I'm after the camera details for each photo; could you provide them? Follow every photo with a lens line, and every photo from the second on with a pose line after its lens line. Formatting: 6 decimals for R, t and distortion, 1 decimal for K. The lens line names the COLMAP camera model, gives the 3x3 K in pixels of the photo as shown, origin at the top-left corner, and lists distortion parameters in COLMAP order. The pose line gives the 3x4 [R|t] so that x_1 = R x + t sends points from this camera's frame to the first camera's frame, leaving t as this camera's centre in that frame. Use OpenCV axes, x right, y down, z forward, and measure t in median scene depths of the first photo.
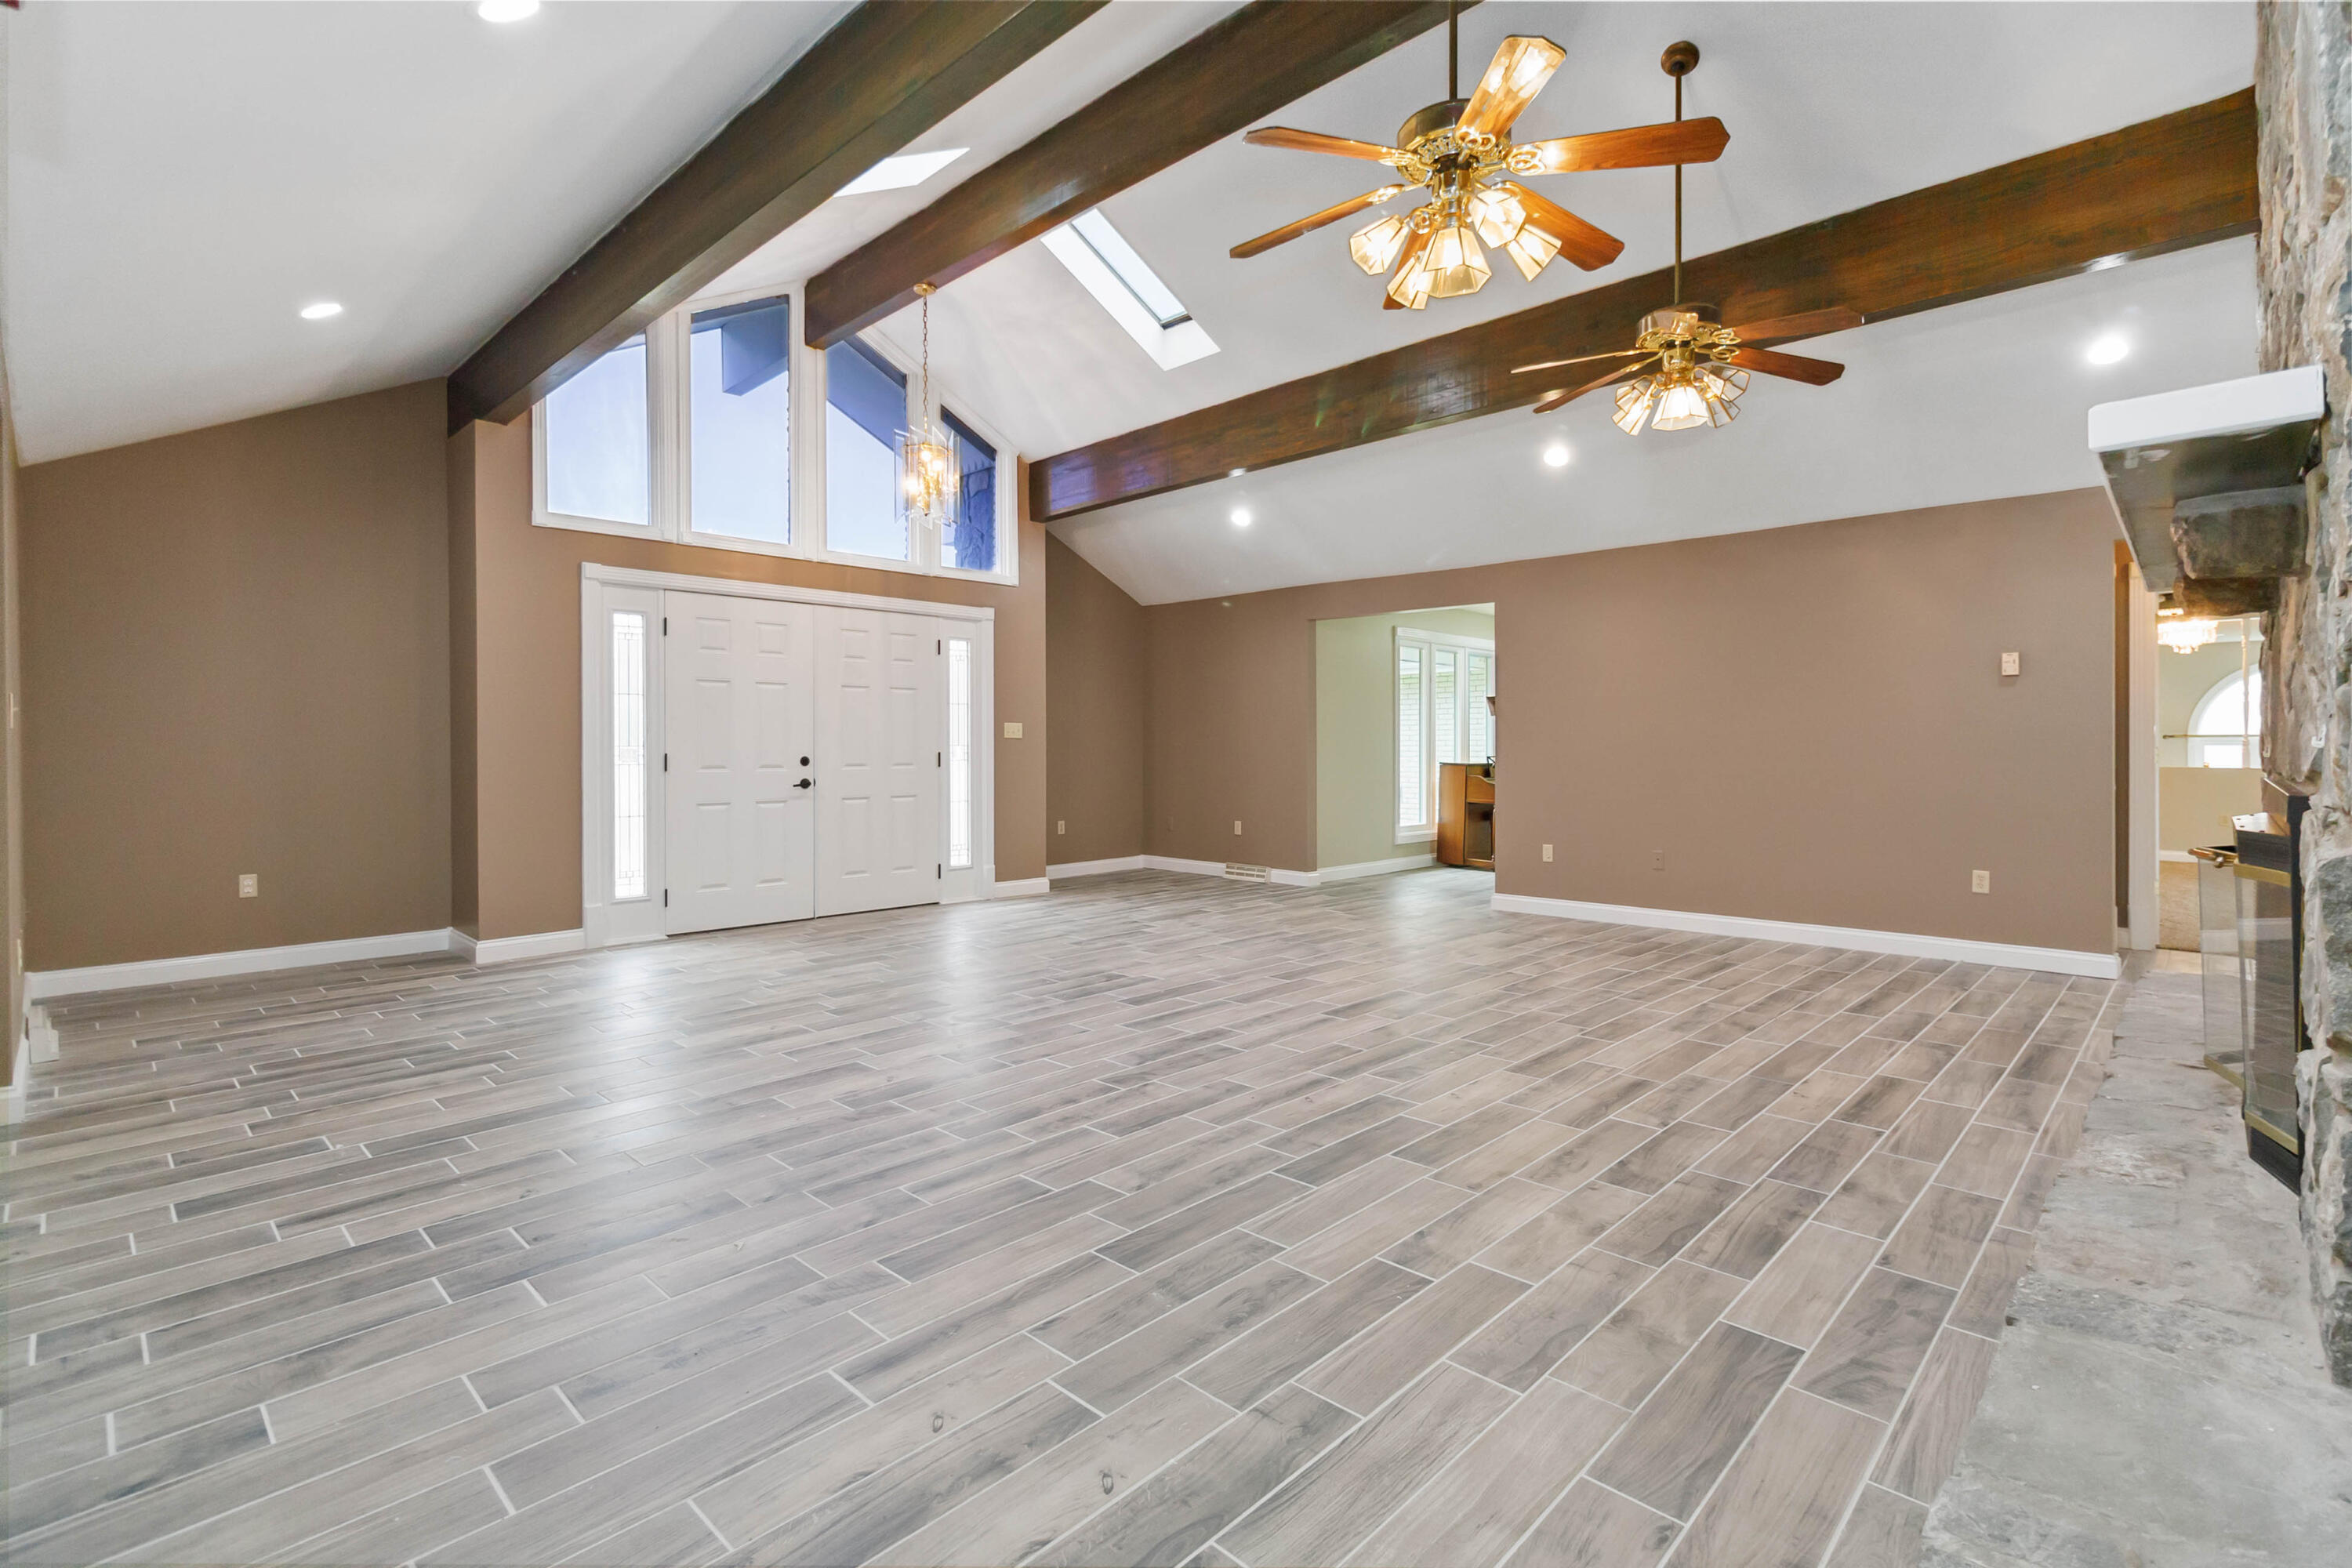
lens RADIAL K [[1097.4, 0, 1177.1], [0, 1097.4, 768.4], [0, 0, 1]] dist [0.002073, 0.000329]
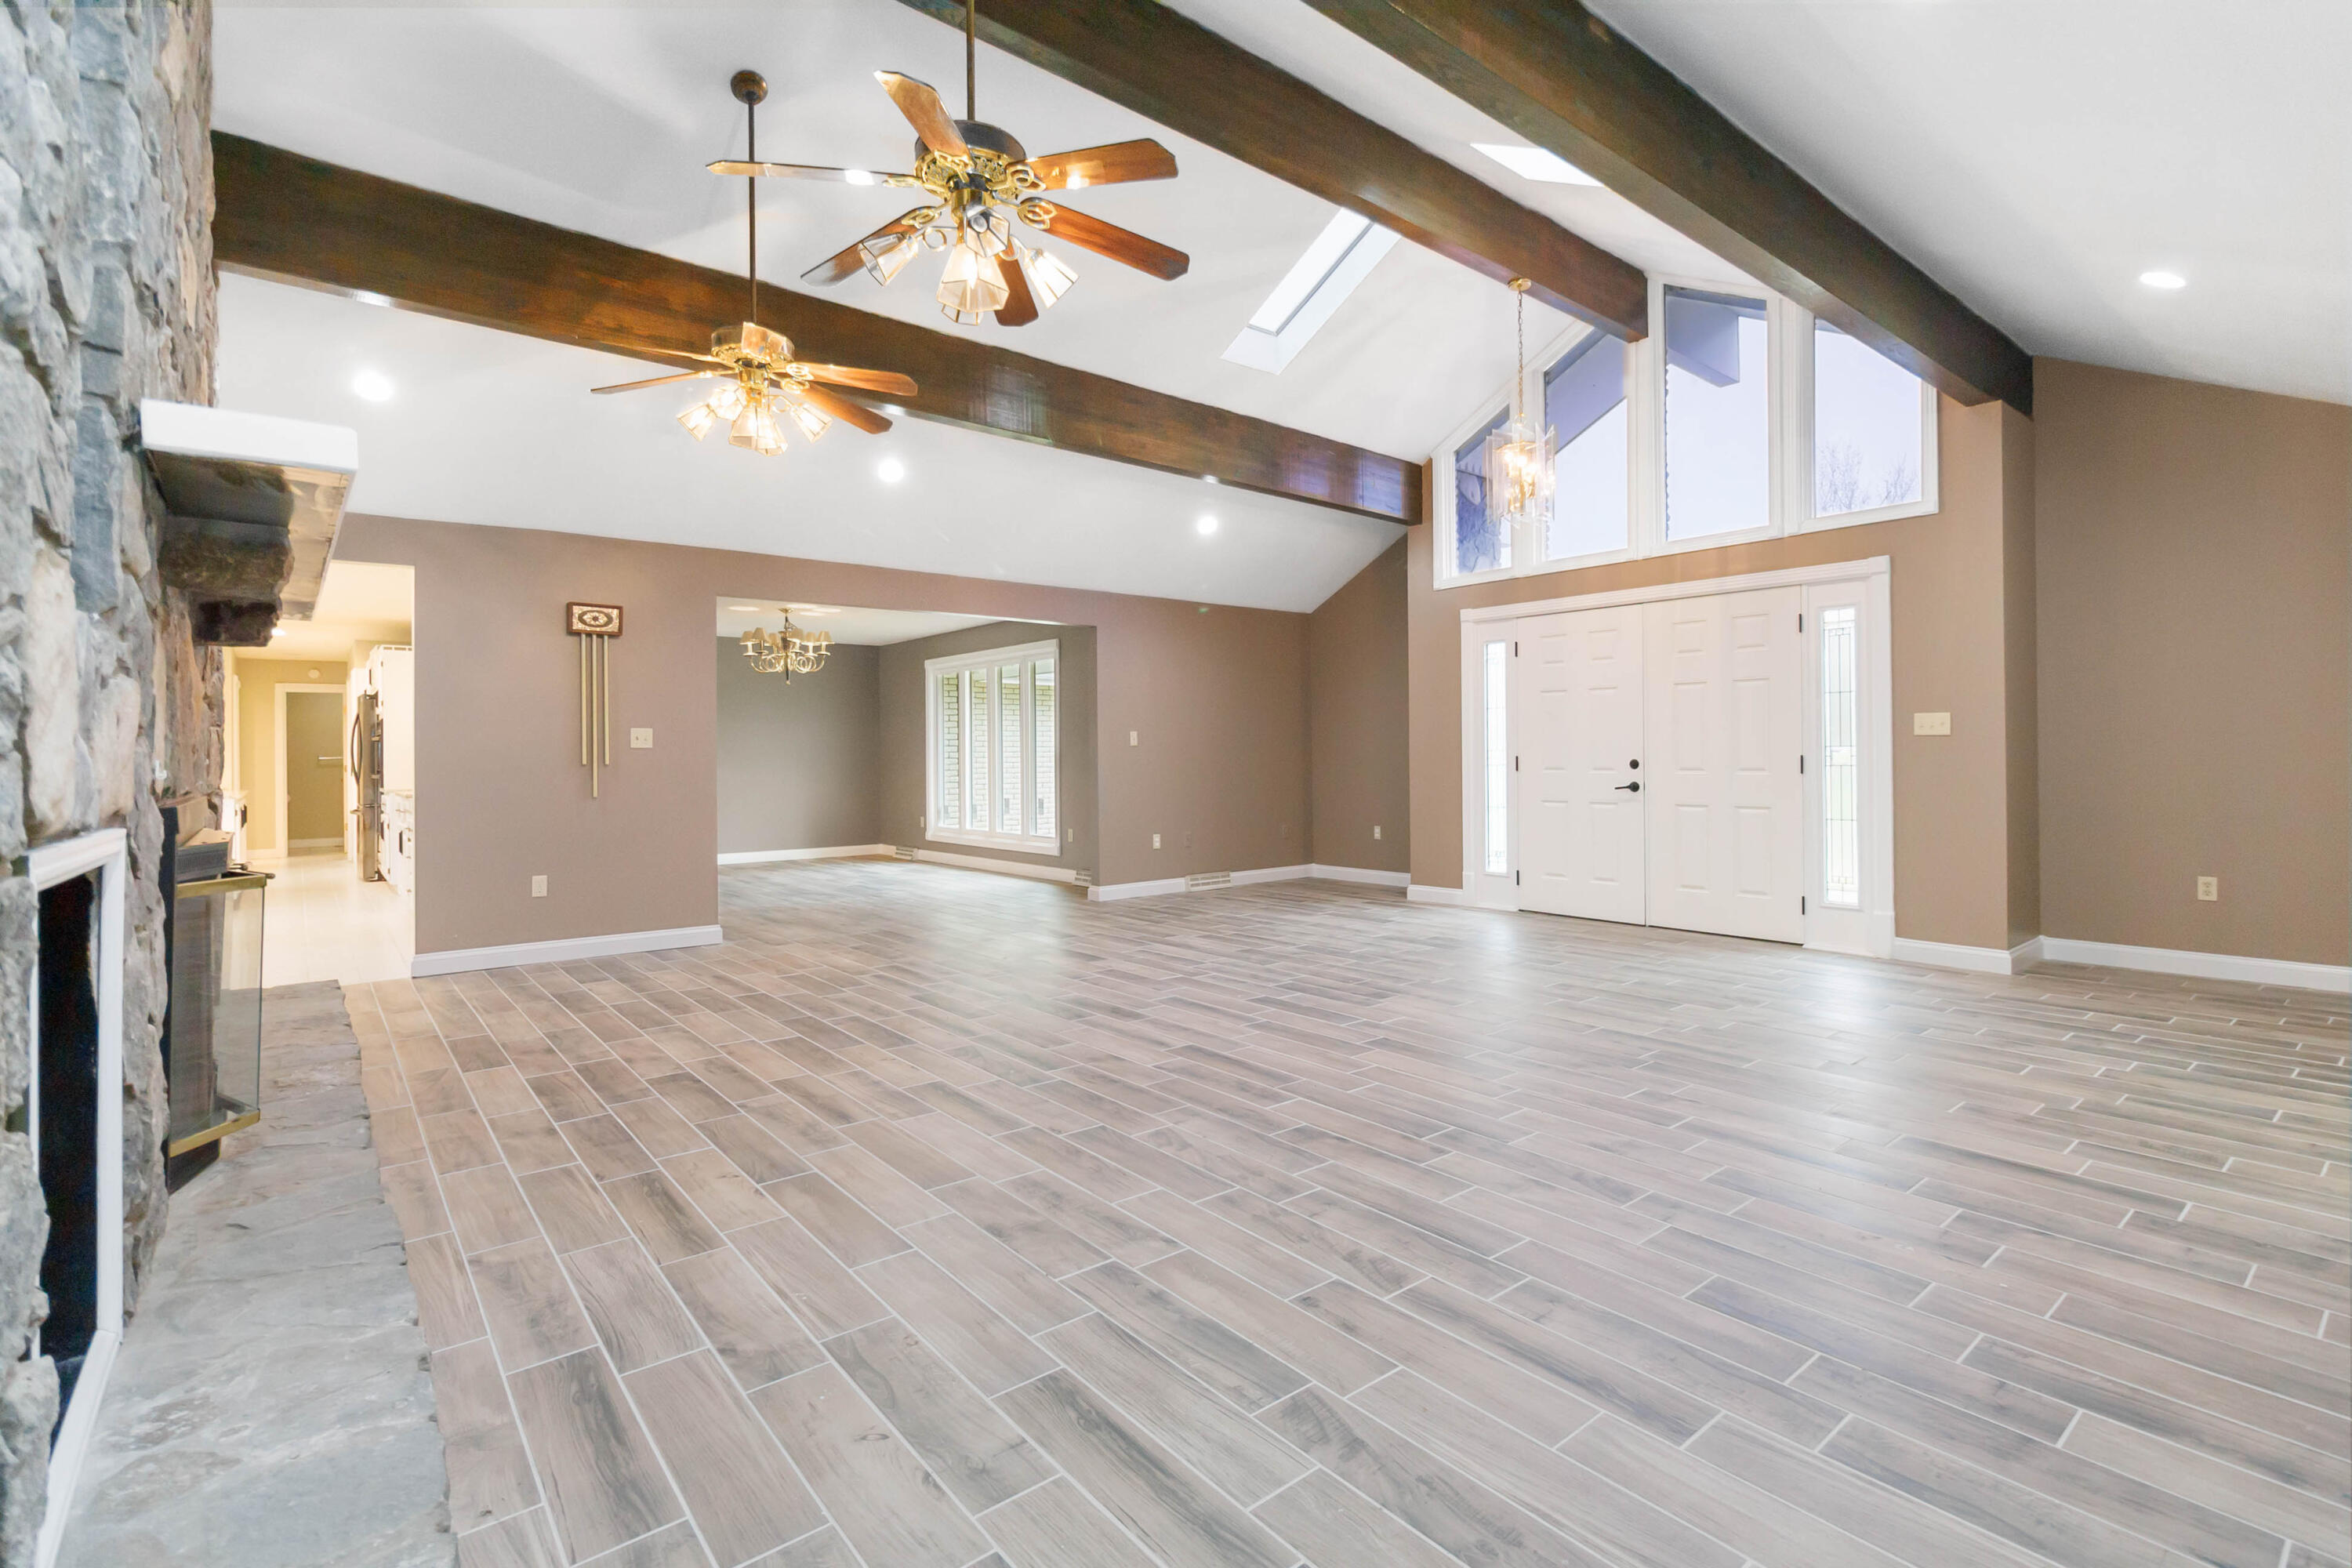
lens RADIAL K [[1097.4, 0, 1214.8], [0, 1097.4, 747.6], [0, 0, 1]] dist [0.002073, 0.000329]
pose [[-0.108760, -0.002231, -0.994065, 0.985612], [-0.010694, 0.999942, -0.001074, -0.023391], [0.994010, 0.010513, -0.108778, 1.055756]]
